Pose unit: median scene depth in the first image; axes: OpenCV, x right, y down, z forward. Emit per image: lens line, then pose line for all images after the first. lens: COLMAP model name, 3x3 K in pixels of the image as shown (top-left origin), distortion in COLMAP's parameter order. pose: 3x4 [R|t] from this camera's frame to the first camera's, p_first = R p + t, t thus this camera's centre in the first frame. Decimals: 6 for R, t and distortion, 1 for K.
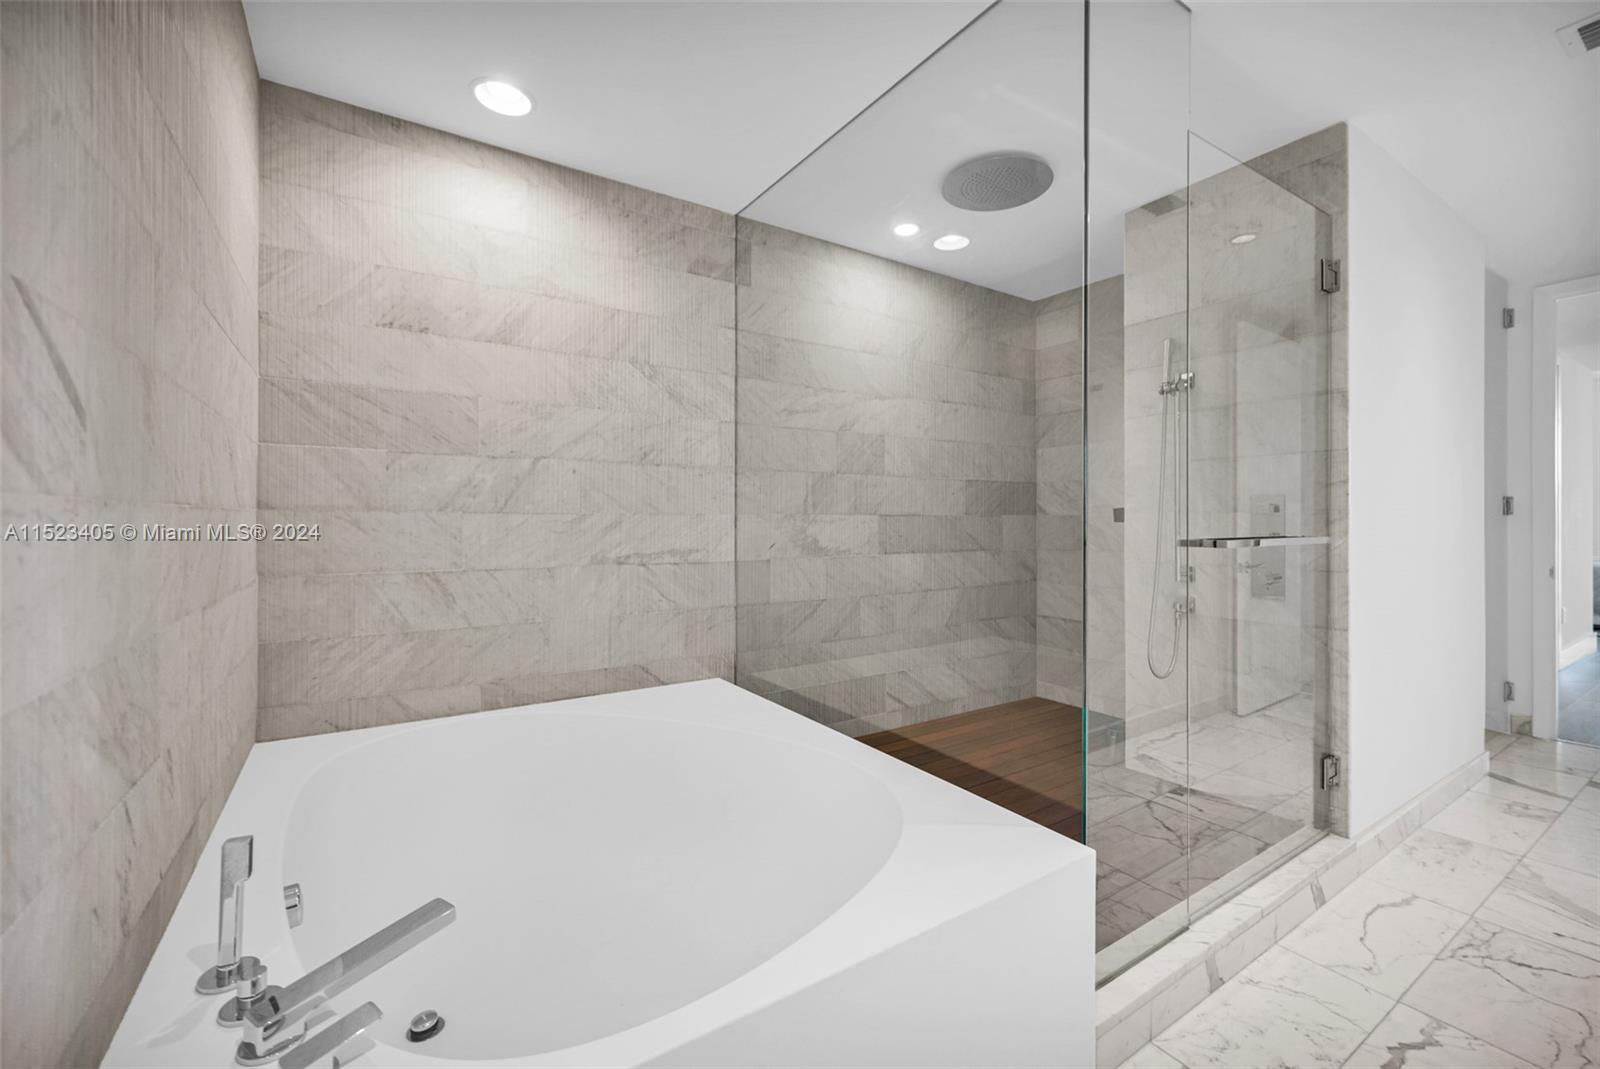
lens RADIAL K [[649.6, 0, 797.1], [0, 649.6, 523.9], [0, 0, 1]] dist [0.001935, 0.000092]
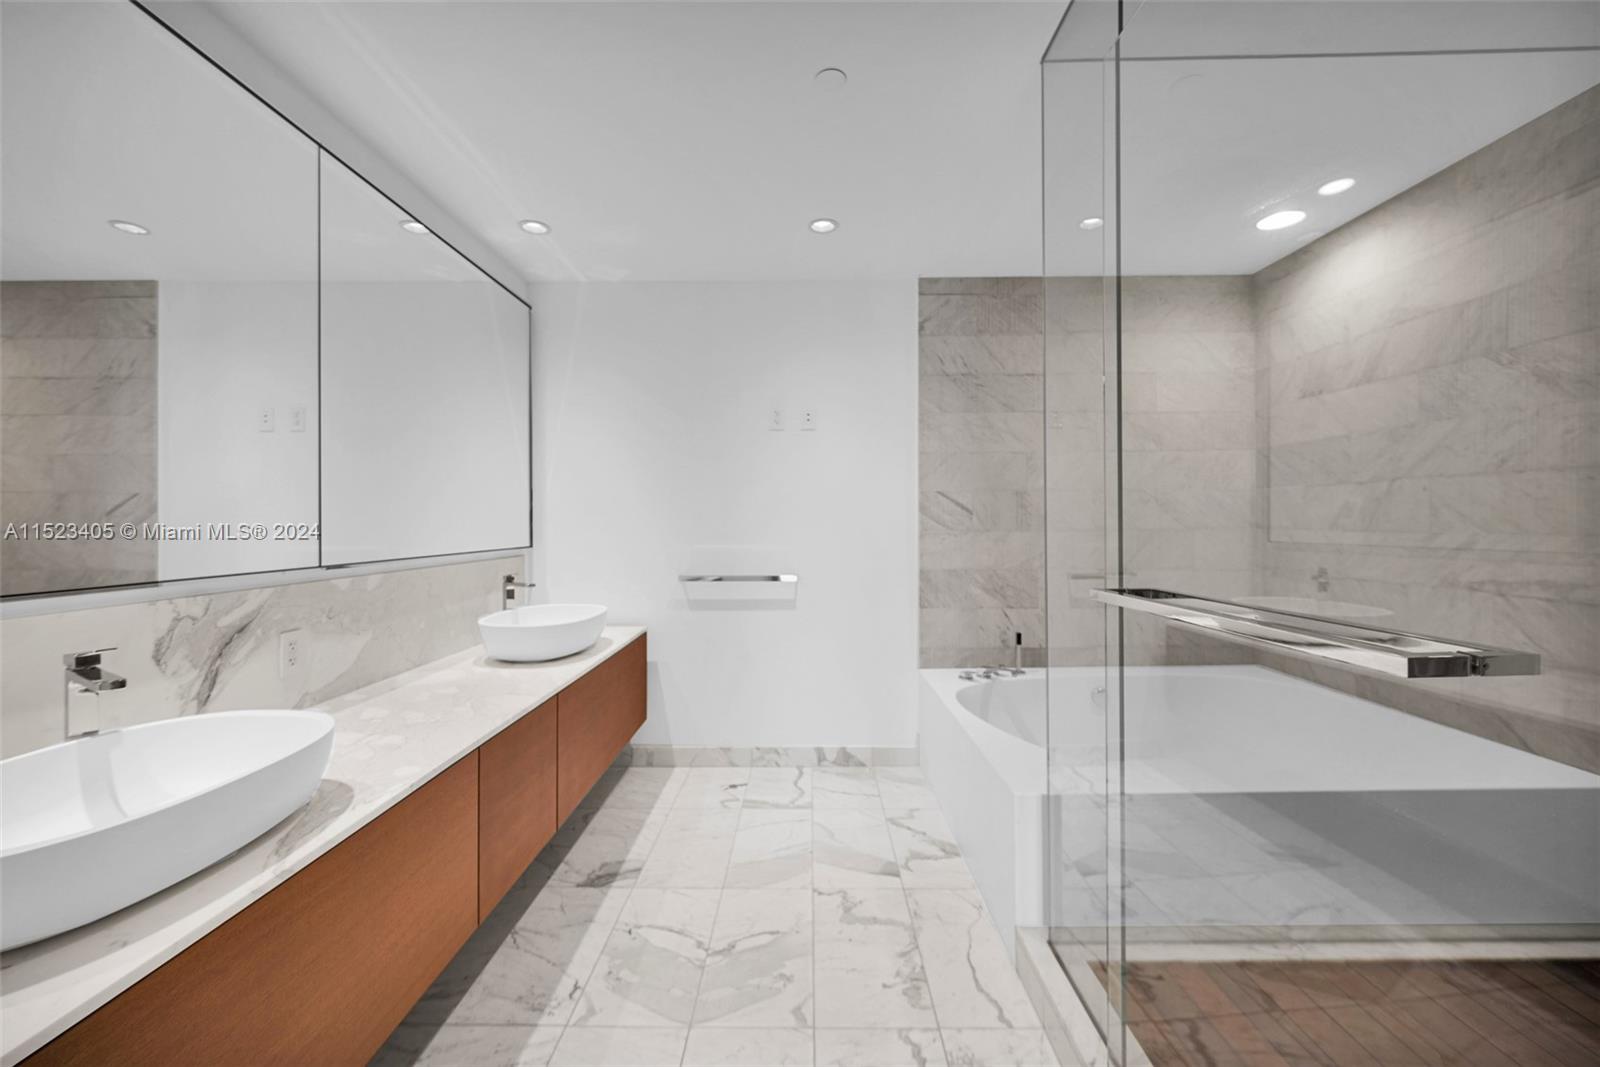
lens RADIAL K [[649.6, 0, 800.5], [0, 649.6, 525.9], [0, 0, 1]] dist [0.001935, 0.000092]
pose [[-0.547156, 0.005070, -0.837015, 0.971834], [-0.002568, 0.999967, 0.007736, -0.029742], [0.837027, 0.006382, -0.547125, 0.733134]]
